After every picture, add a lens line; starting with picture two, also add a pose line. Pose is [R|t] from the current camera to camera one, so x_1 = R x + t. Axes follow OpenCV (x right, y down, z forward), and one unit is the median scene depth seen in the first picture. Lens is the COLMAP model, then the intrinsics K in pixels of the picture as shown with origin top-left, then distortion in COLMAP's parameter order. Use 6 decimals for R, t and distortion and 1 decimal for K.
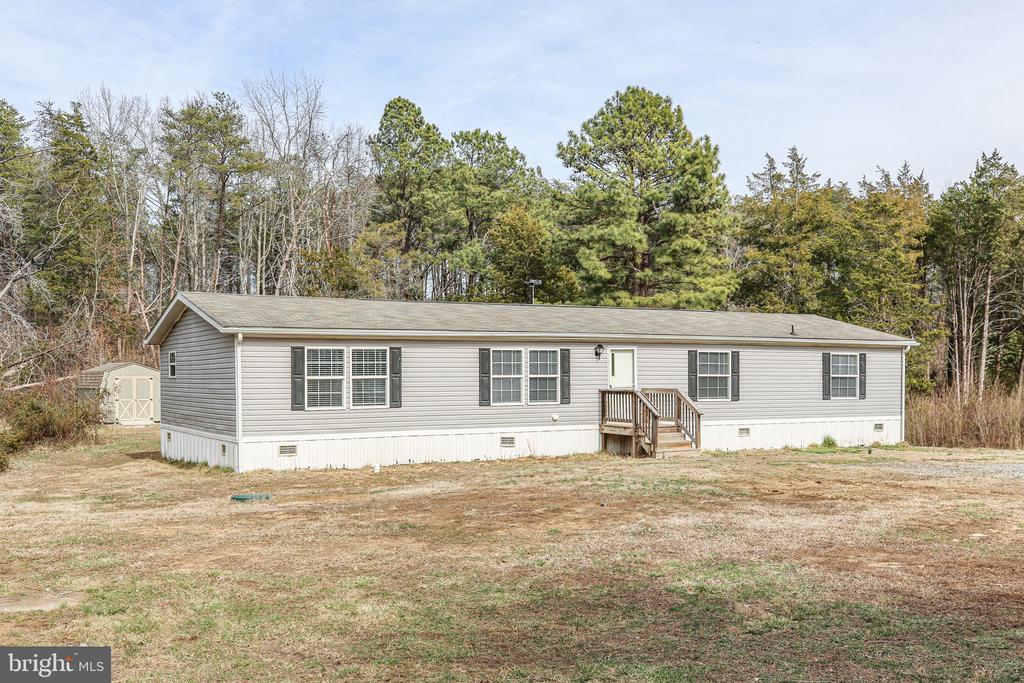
lens RADIAL K [[1031.1, 0, 511.8], [0, 1031.1, 394.1], [0, 0, 1]] dist [0.007213, 0.001125]
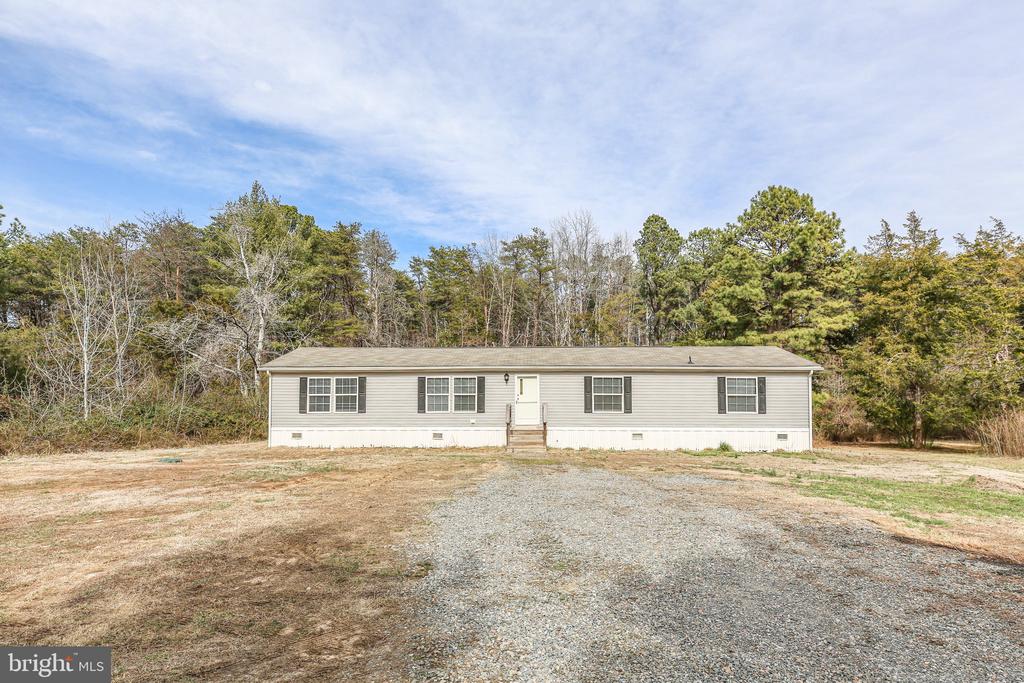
lens RADIAL K [[635.7, 0, 533.9], [0, 635.7, 340.5], [0, 0, 1]] dist [-0.000473, -0.000149]
pose [[0.850749, -0.036931, -0.524273, 0.601452], [-0.011658, 0.995957, -0.089076, -0.013772], [0.525443, 0.081893, 0.846878, 0.232021]]
